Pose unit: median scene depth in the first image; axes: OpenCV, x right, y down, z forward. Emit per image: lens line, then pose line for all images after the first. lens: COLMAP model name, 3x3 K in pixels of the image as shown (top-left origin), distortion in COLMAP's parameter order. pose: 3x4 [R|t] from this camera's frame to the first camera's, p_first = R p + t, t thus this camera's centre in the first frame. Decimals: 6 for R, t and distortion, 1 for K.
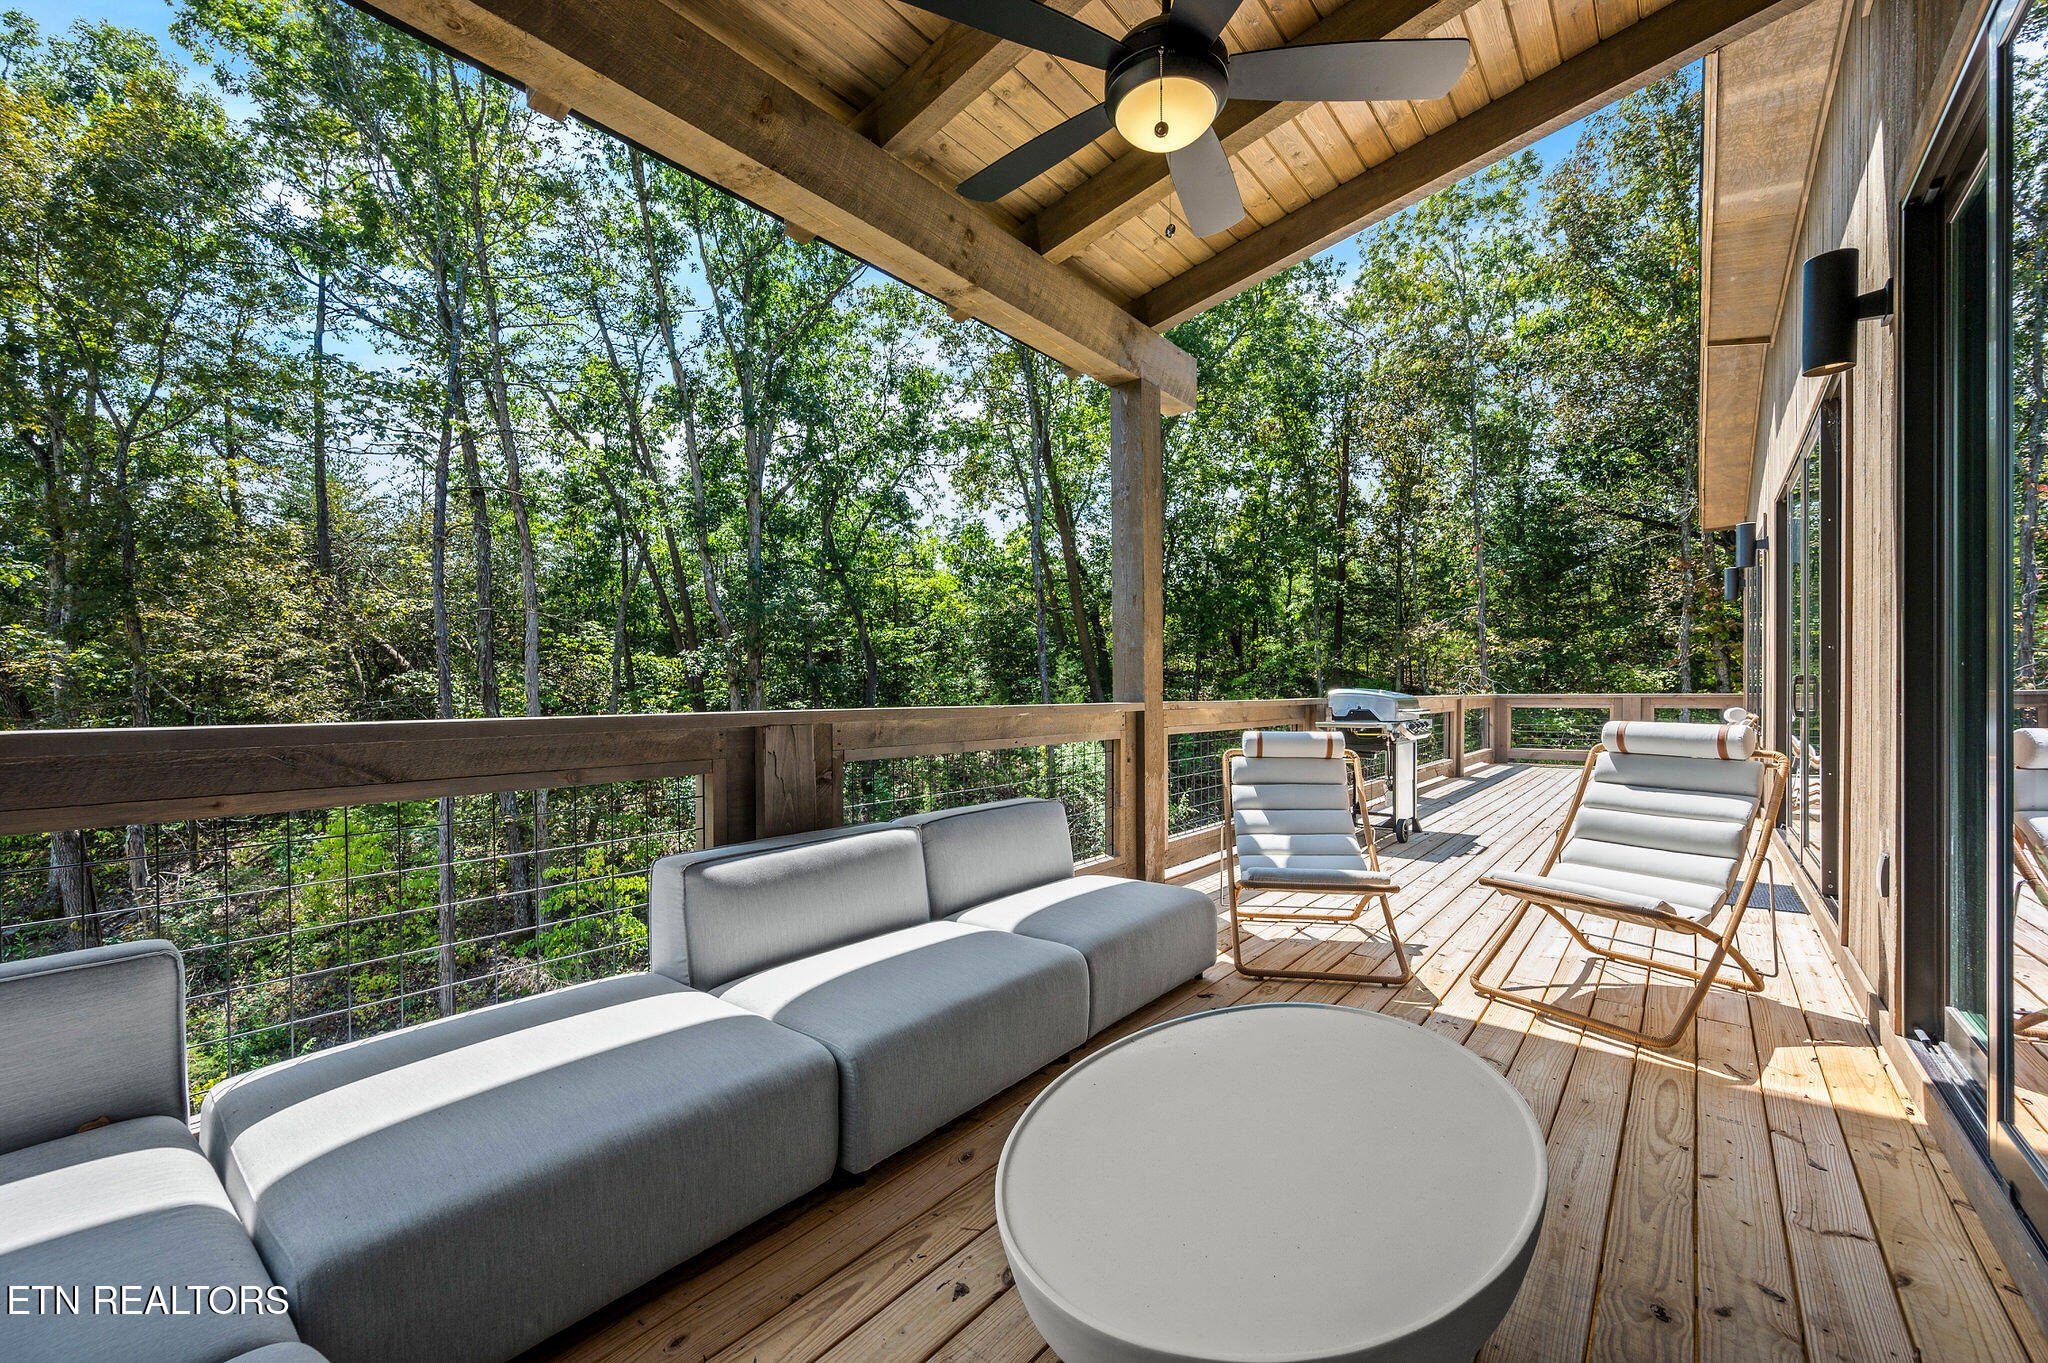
lens RADIAL K [[821.3, 0, 1032.2], [0, 821.3, 688.3], [0, 0, 1]] dist [-0.002087, -0.000234]
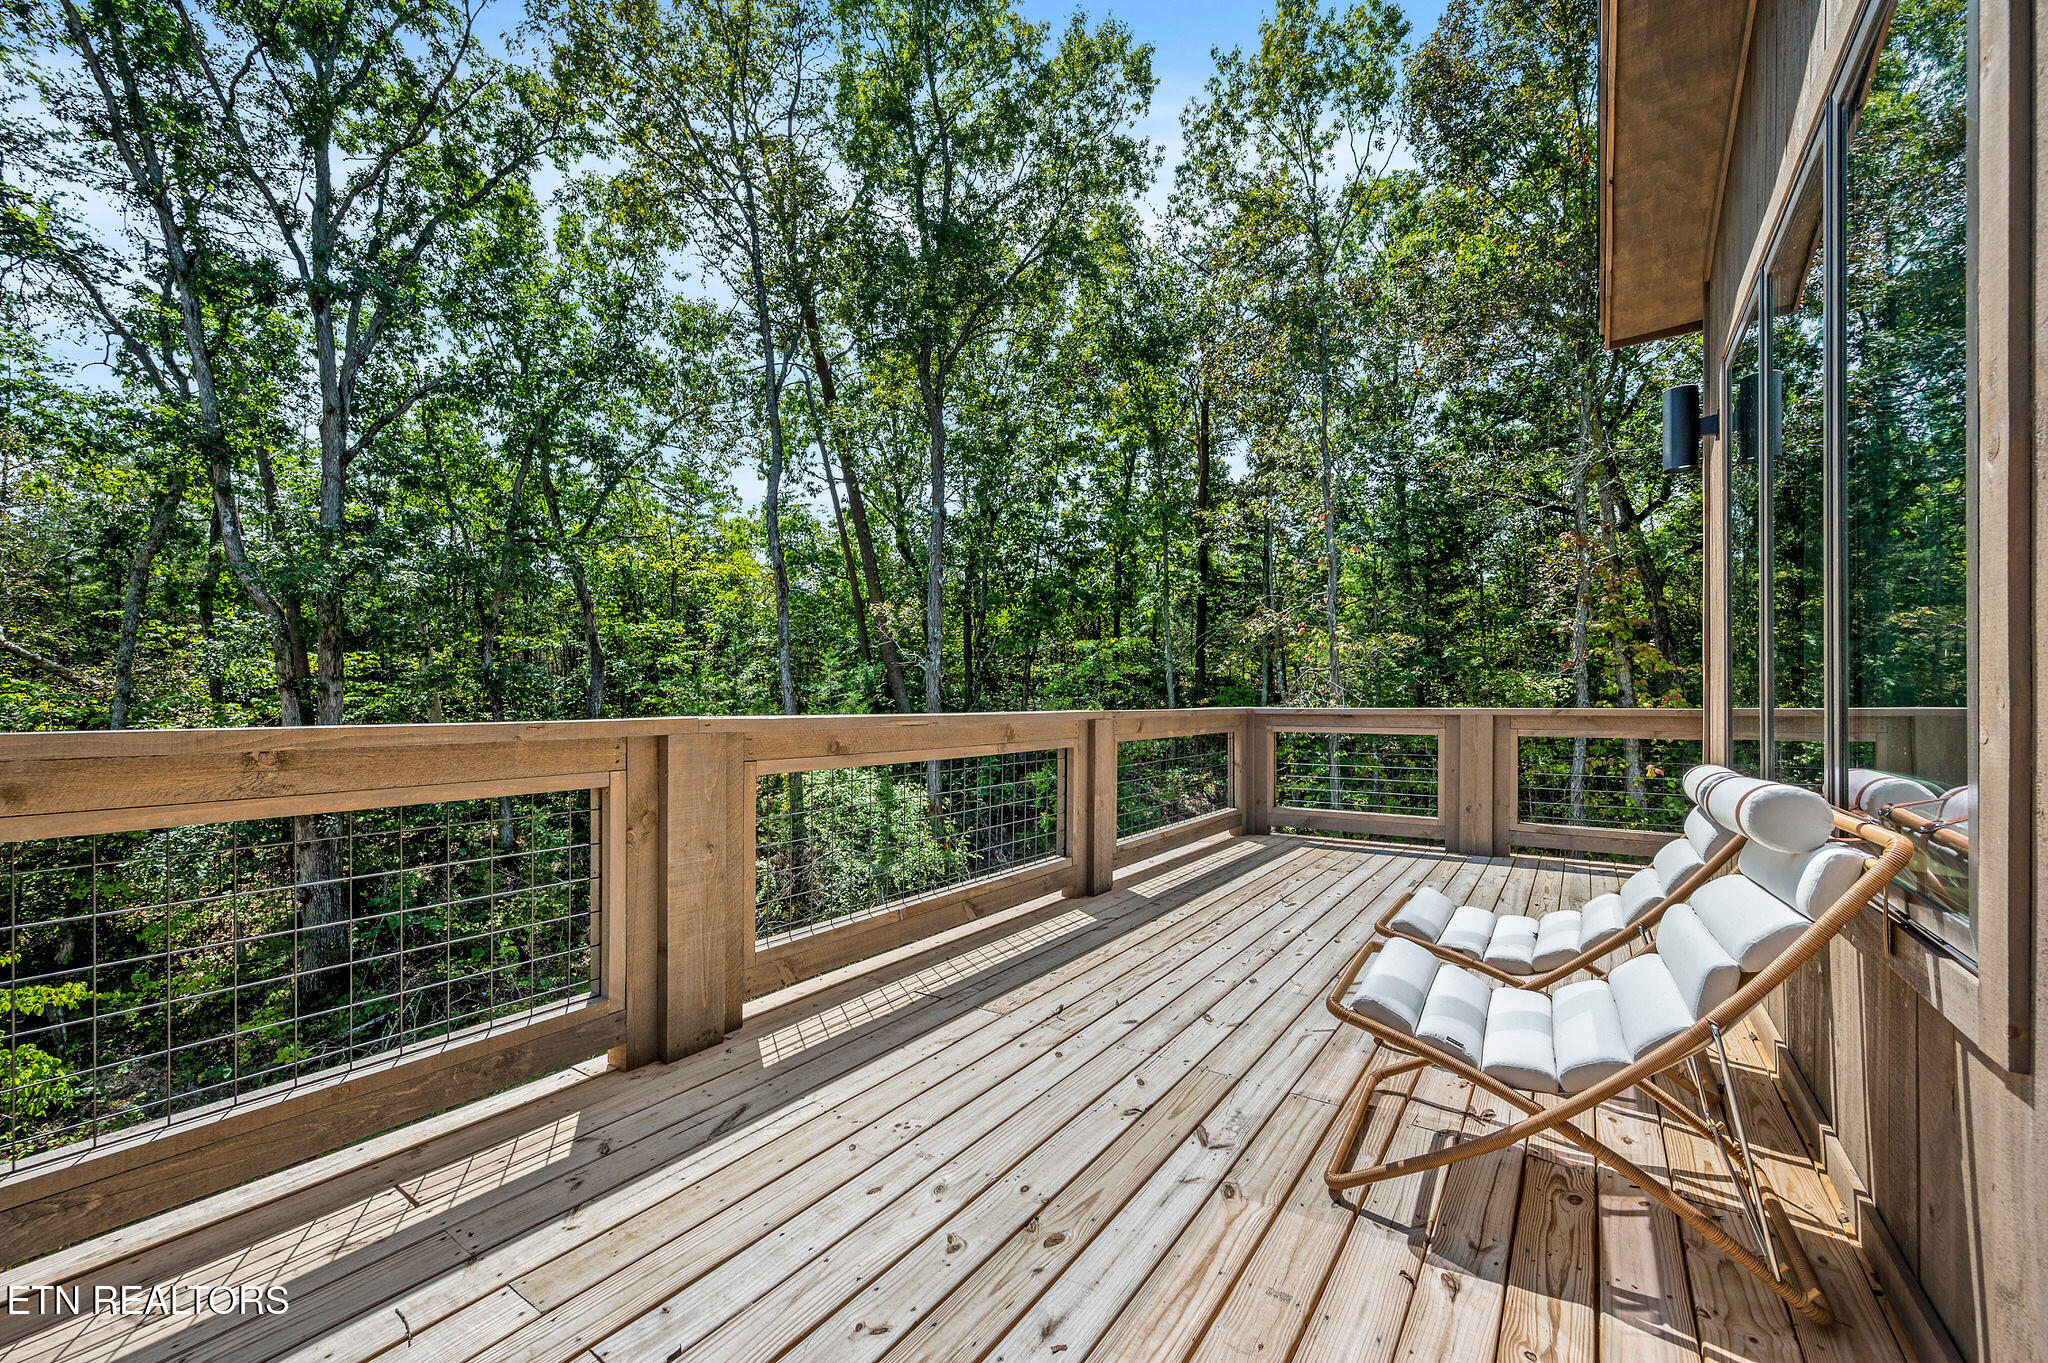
lens RADIAL K [[812.1, 0, 1030.4], [0, 812.1, 688.2], [0, 0, 1]] dist [0.001176, 0.000012]
pose [[0.997158, 0.006143, 0.075083, 0.189701], [-0.005371, 0.999931, -0.010477, 0.000464], [-0.075143, 0.010044, 0.997122, 0.236344]]
